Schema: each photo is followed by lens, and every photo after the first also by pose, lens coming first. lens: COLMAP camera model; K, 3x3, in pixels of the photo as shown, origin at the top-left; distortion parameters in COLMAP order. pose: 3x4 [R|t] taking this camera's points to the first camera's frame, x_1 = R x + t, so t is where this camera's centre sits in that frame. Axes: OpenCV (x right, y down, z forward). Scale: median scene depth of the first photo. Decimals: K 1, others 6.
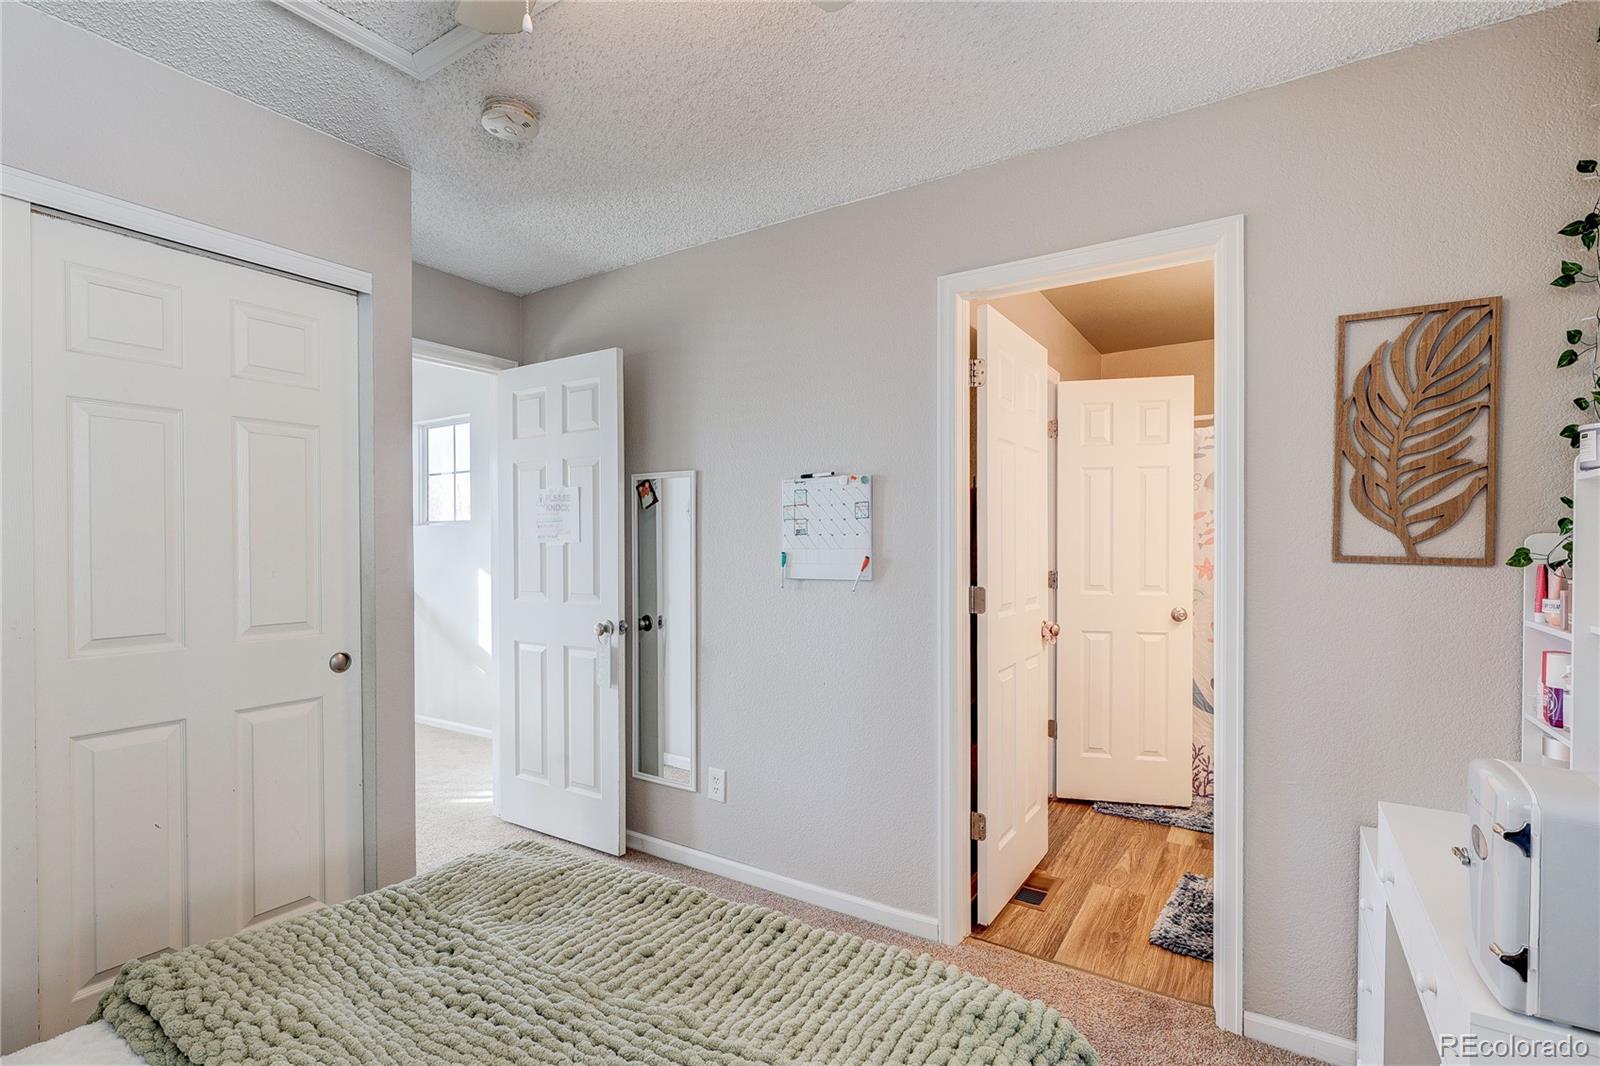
lens RADIAL K [[737.7, 0, 800.7], [0, 737.7, 539.9], [0, 0, 1]] dist [-0.008850, 0.002425]
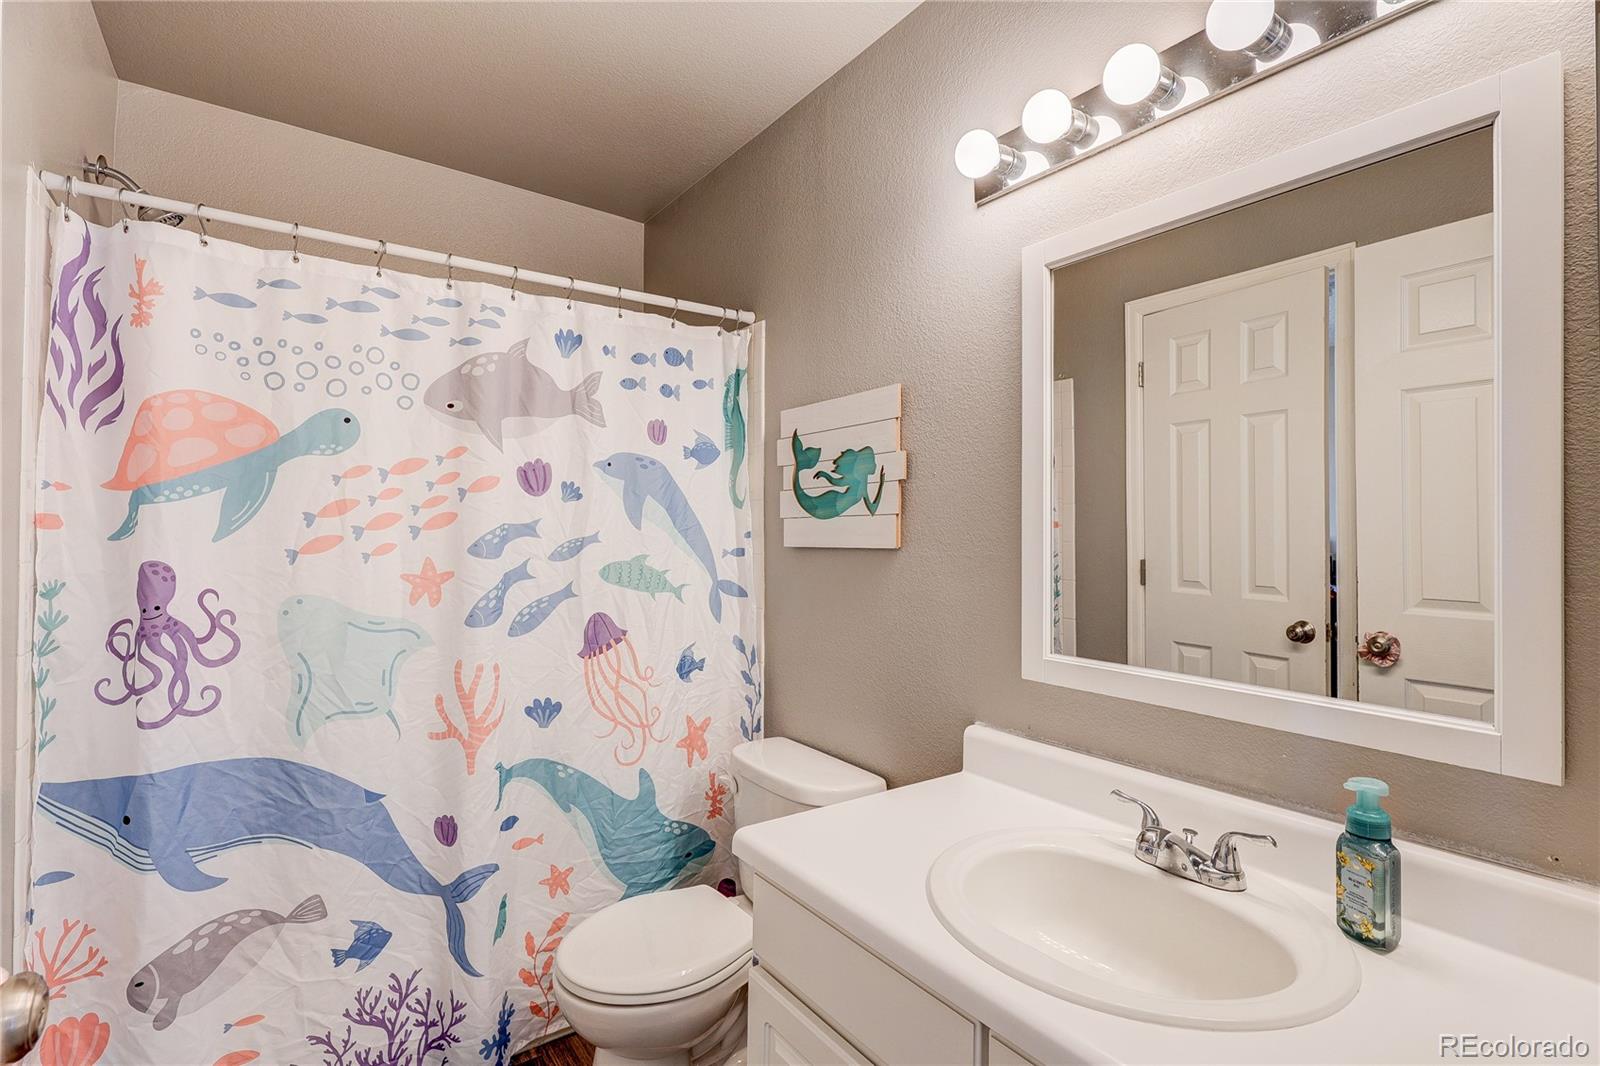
lens RADIAL K [[737.7, 0, 799.5], [0, 737.7, 528.2], [0, 0, 1]] dist [-0.008850, 0.002425]
pose [[0.369809, 0.011076, 0.929042, 0.210145], [-0.001158, 0.999934, -0.011460, 0.010471], [-0.929107, 0.003162, 0.369798, 0.612696]]
